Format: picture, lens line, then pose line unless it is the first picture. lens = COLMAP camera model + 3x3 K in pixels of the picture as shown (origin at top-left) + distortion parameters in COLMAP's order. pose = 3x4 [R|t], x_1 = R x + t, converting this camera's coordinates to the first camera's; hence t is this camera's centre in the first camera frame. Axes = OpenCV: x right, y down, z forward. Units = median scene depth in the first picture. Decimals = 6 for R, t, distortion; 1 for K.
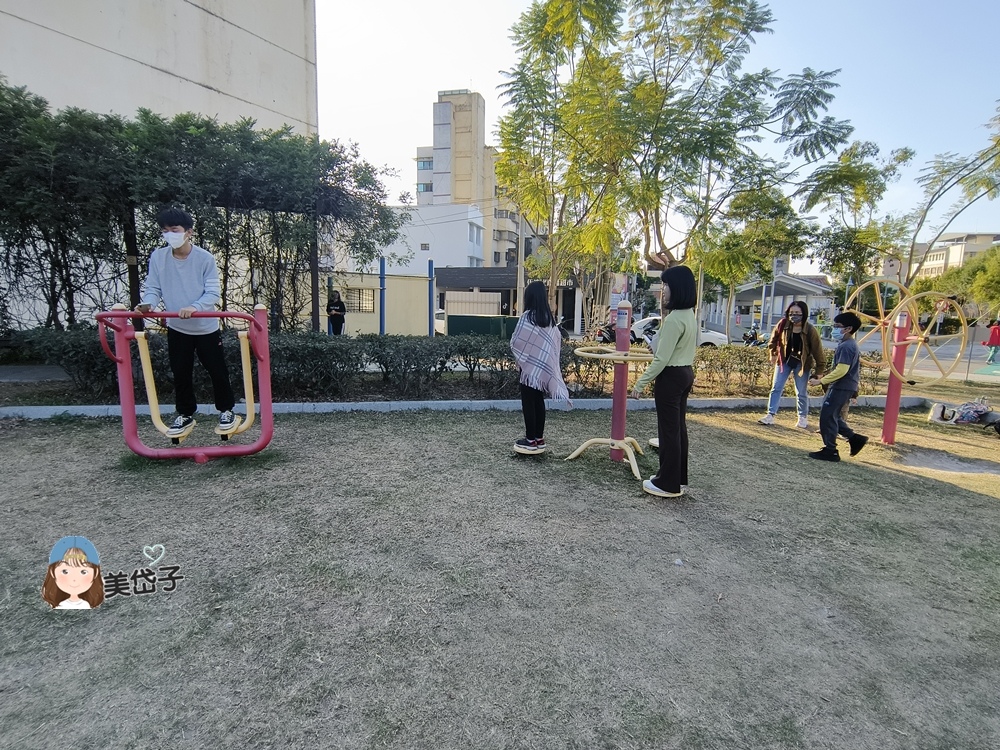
lens RADIAL K [[514.8, 0, 500.0], [0, 514.8, 375.0], [0, 0, 1]] dist [-0.016401, -0.000216]
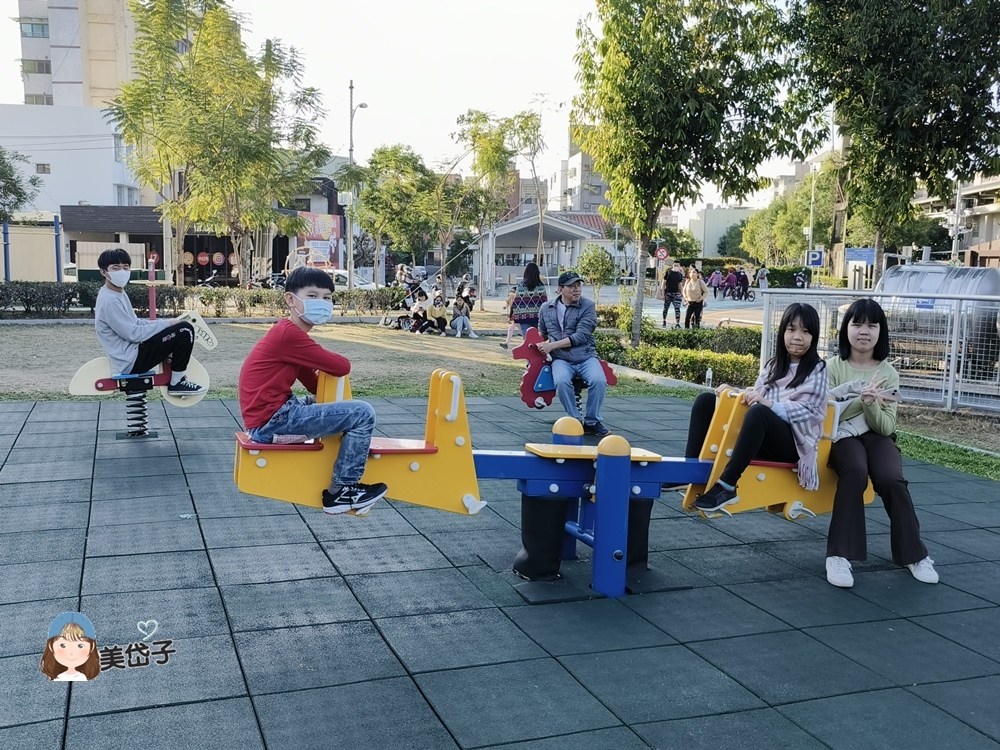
lens RADIAL K [[1011.4, 0, 500.0], [0, 1011.4, 375.0], [0, 0, 1]] dist [0.018791, 0.047146]
pose [[0.961624, -0.038622, 0.271639, 0.098527], [0.042915, 0.999030, -0.009877, 0.099132], [-0.270994, 0.021156, 0.962349, -0.765859]]
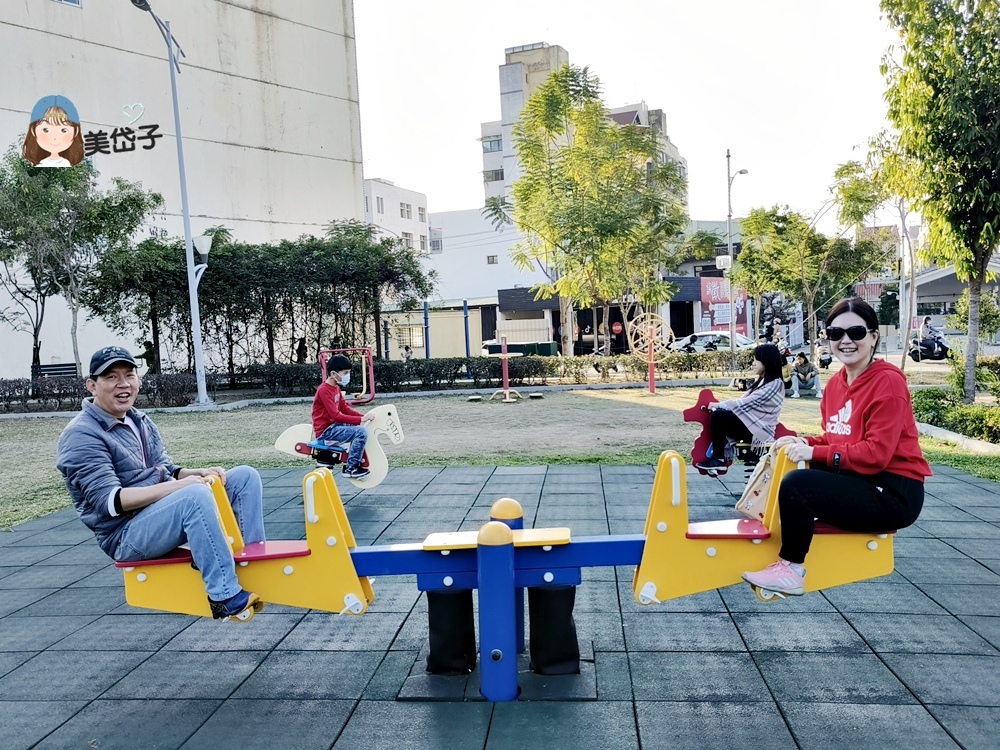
lens RADIAL K [[963.1, 0, 500.0], [0, 963.1, 375.0], [0, 0, 1]] dist [-0.039841, 0.201368]
pose [[0.981421, -0.060806, -0.181978, 0.220407], [0.045092, 0.994985, -0.089282, 0.099184], [0.186494, 0.079418, 0.979241, -0.749938]]
